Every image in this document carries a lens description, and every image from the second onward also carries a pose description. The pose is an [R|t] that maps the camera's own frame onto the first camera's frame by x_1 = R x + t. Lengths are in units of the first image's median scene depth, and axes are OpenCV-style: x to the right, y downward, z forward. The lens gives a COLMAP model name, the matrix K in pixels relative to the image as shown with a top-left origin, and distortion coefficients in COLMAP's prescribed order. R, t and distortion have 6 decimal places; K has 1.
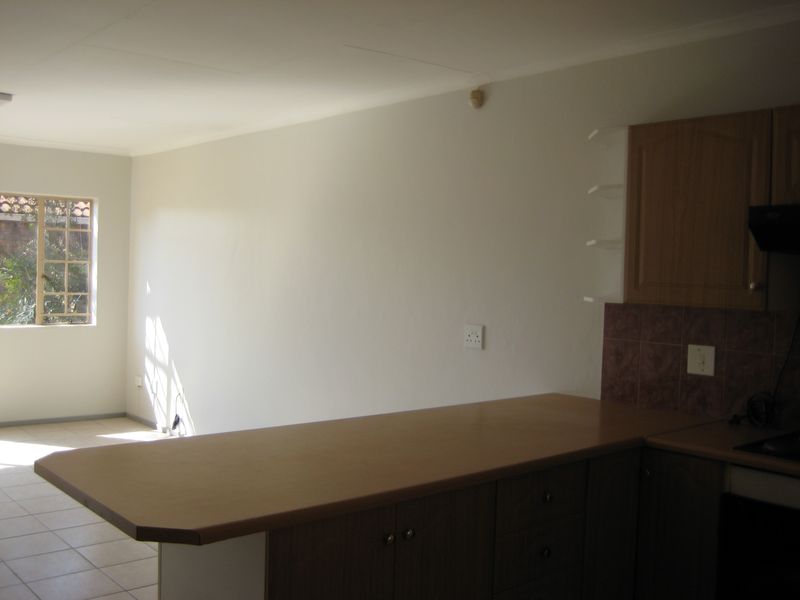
lens RADIAL K [[826.3, 0, 400.0], [0, 826.3, 300.0], [0, 0, 1]] dist [-0.168091, 0.212913]
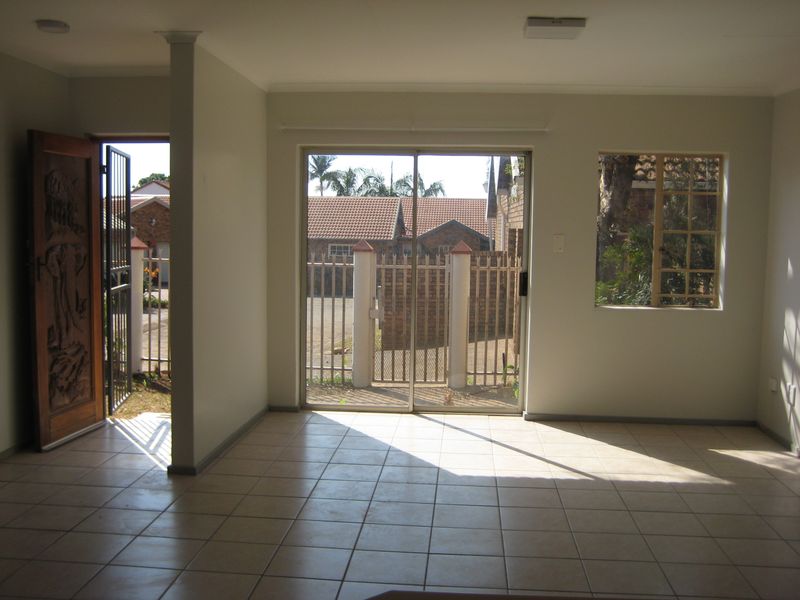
lens RADIAL K [[826.3, 0, 400.0], [0, 826.3, 300.0], [0, 0, 1]] dist [-0.168091, 0.212913]
pose [[0.693250, 0.049098, -0.719022, -0.018306], [-0.024505, 0.998706, 0.044570, -0.007555], [0.720280, -0.013279, 0.693556, 0.208812]]
